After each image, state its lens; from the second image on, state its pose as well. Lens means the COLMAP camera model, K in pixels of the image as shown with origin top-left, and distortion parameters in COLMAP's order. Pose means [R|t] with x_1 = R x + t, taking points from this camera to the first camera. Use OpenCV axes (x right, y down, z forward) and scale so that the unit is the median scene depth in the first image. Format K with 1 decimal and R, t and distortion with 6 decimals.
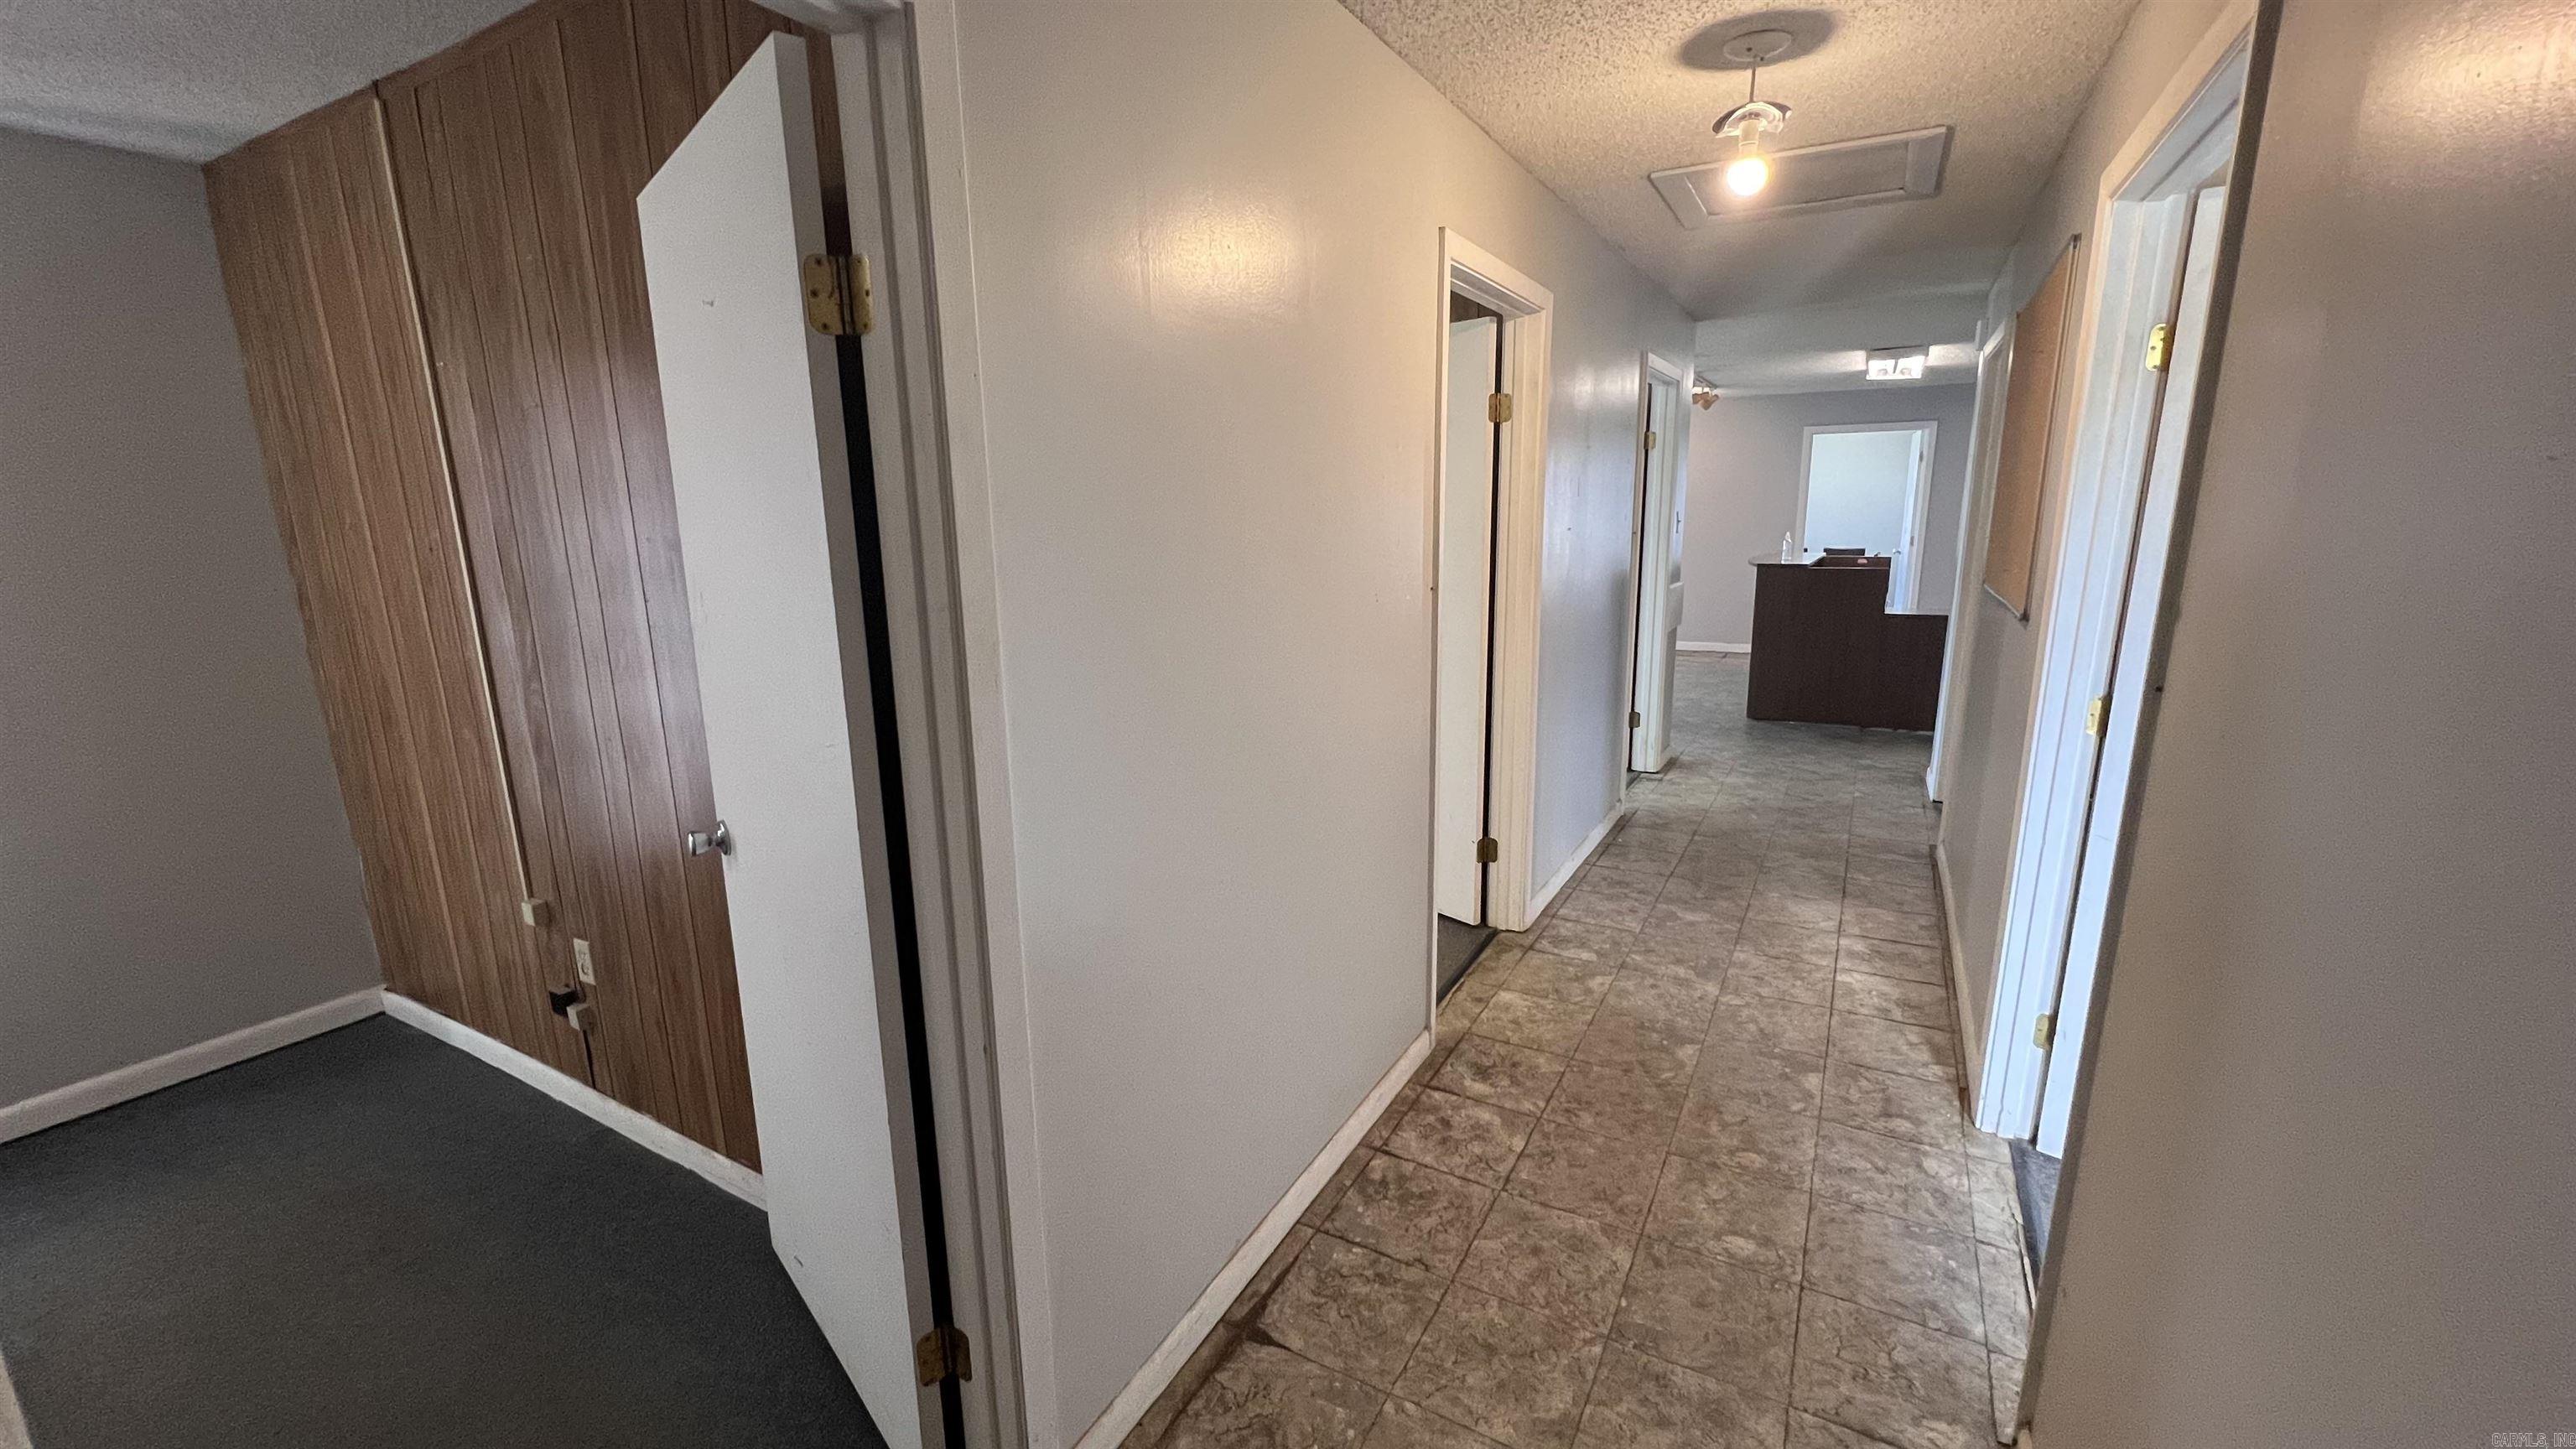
lens RADIAL K [[1024.7, 0, 1291.9], [0, 1024.7, 728.3], [0, 0, 1]] dist [-0.001384, 0.000108]
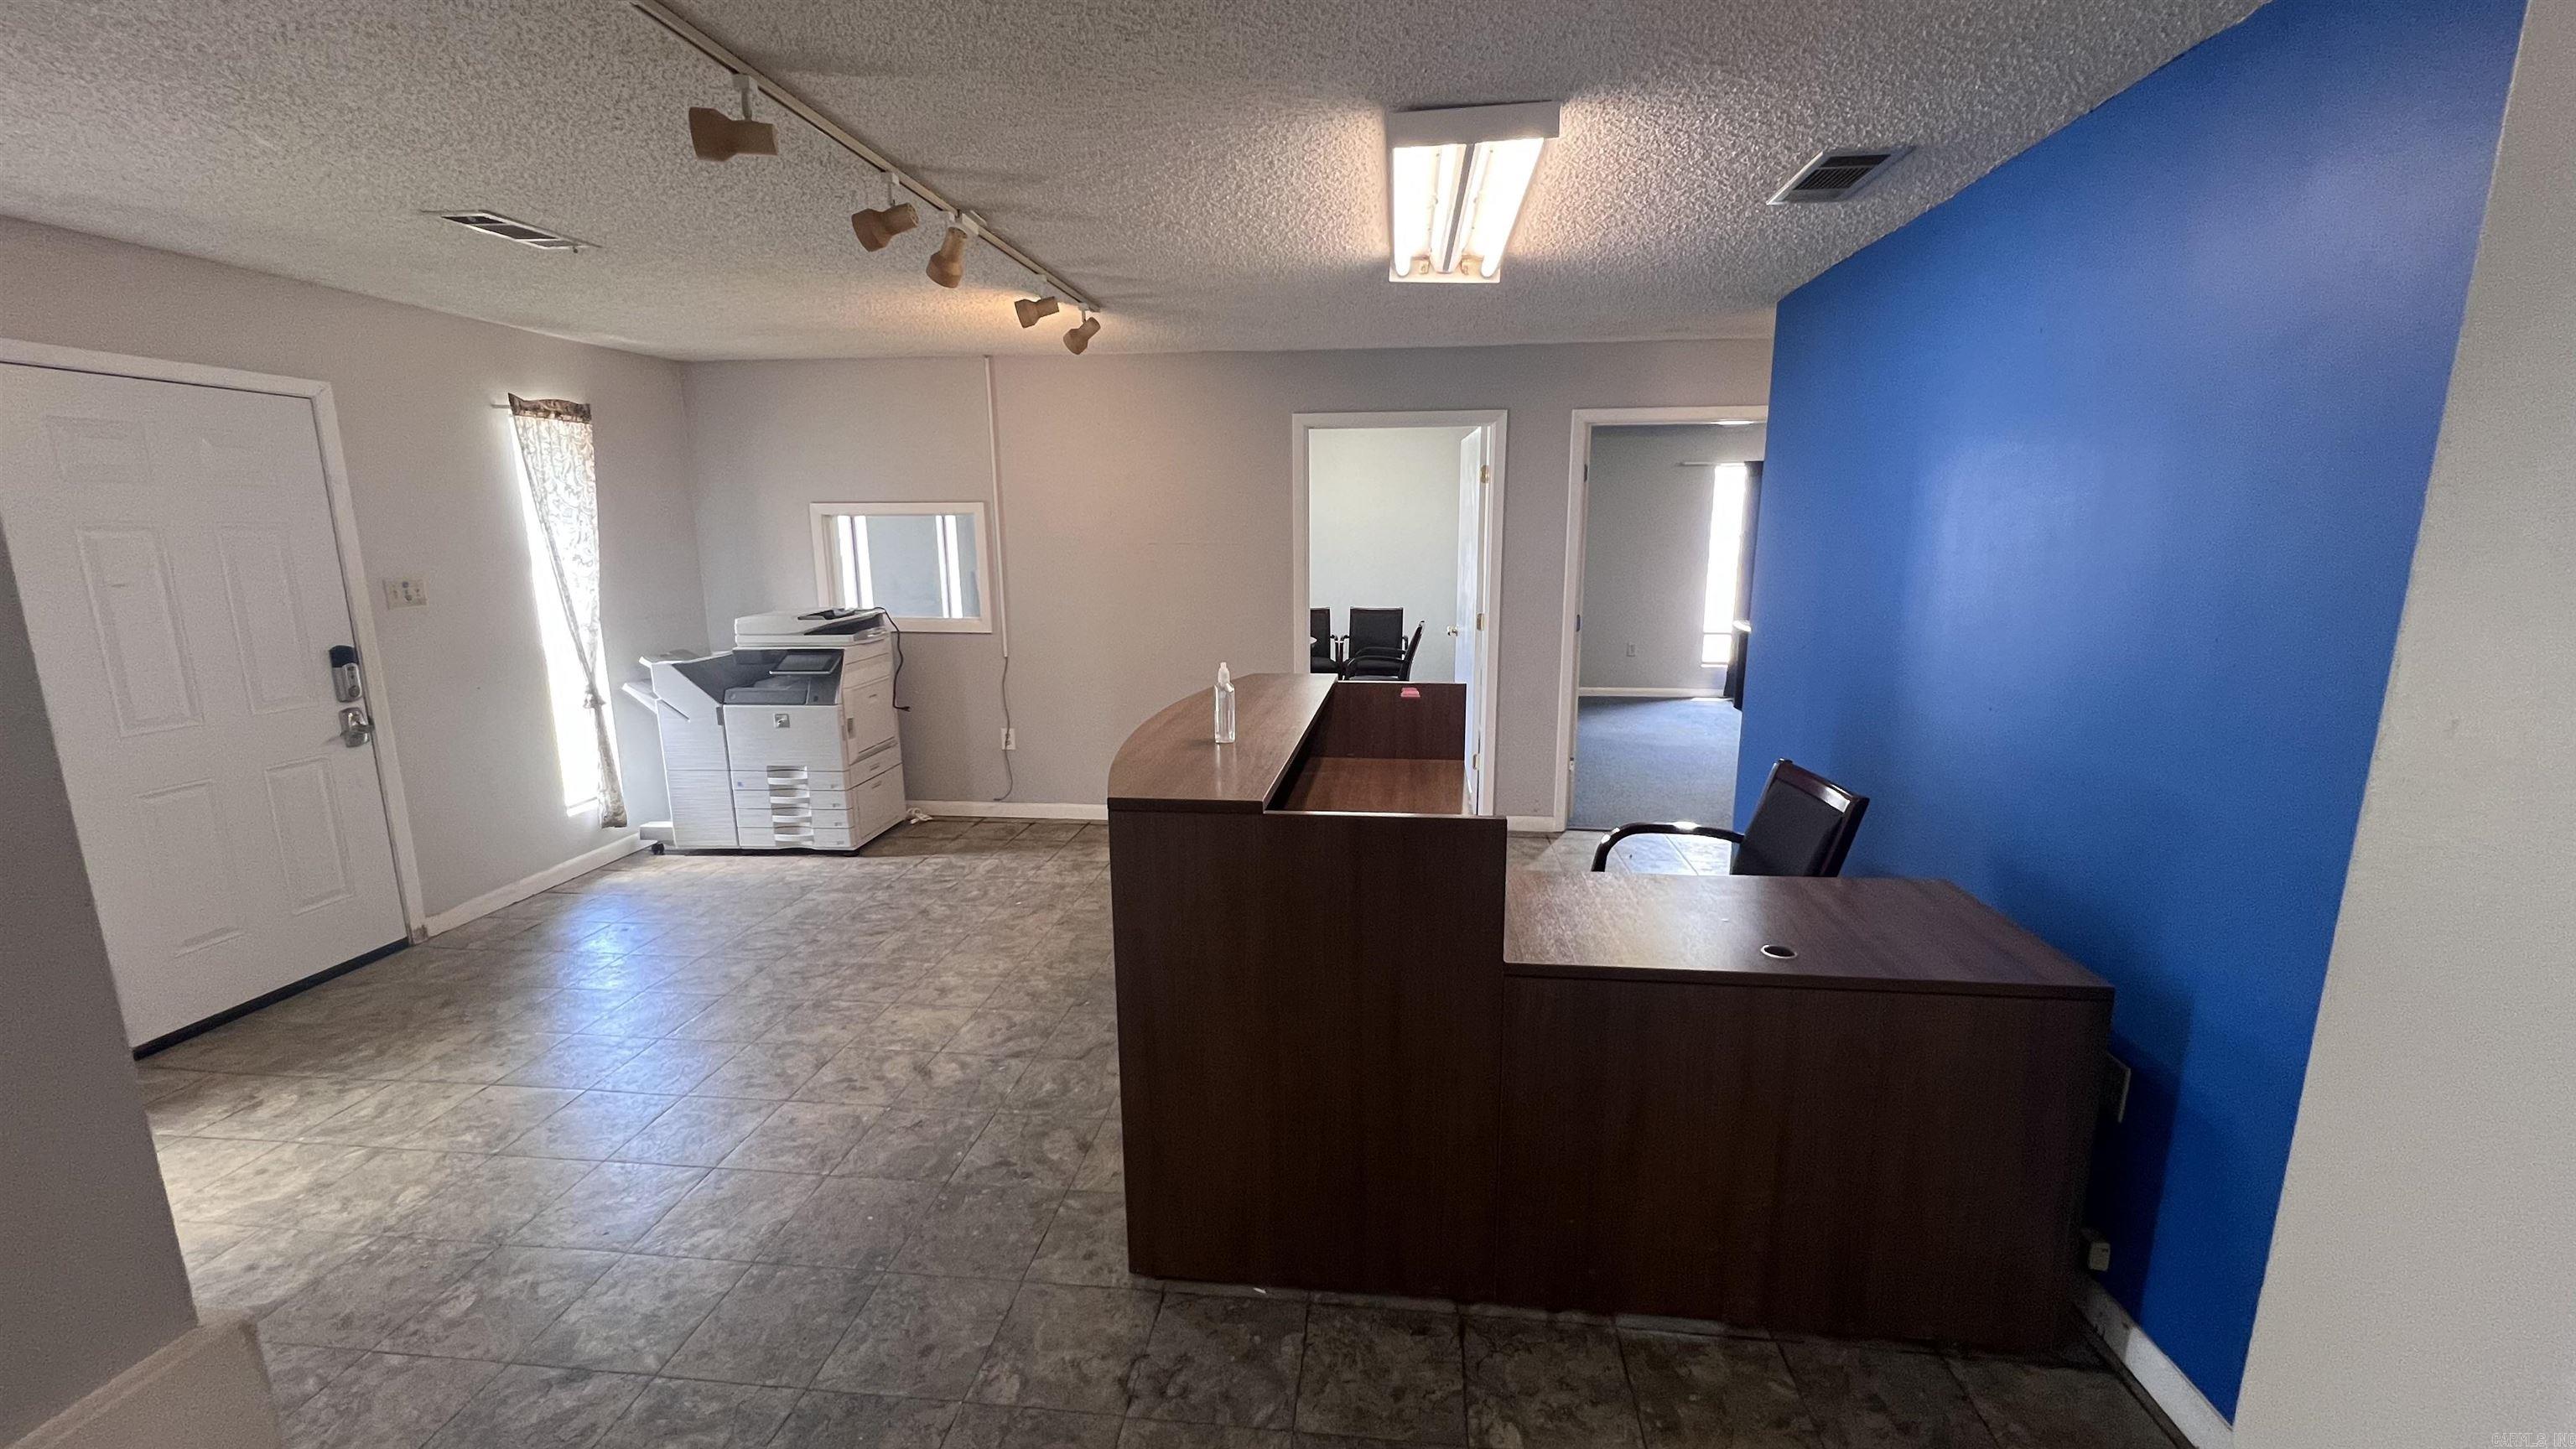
lens RADIAL K [[1024.7, 0, 1291.9], [0, 1024.7, 728.3], [0, 0, 1]] dist [-0.001384, 0.000108]
pose [[0.919148, -0.062368, 0.388944, 0.350711], [0.071899, 0.997362, -0.009981, -0.155503], [-0.387296, 0.037138, 0.921207, 0.637459]]
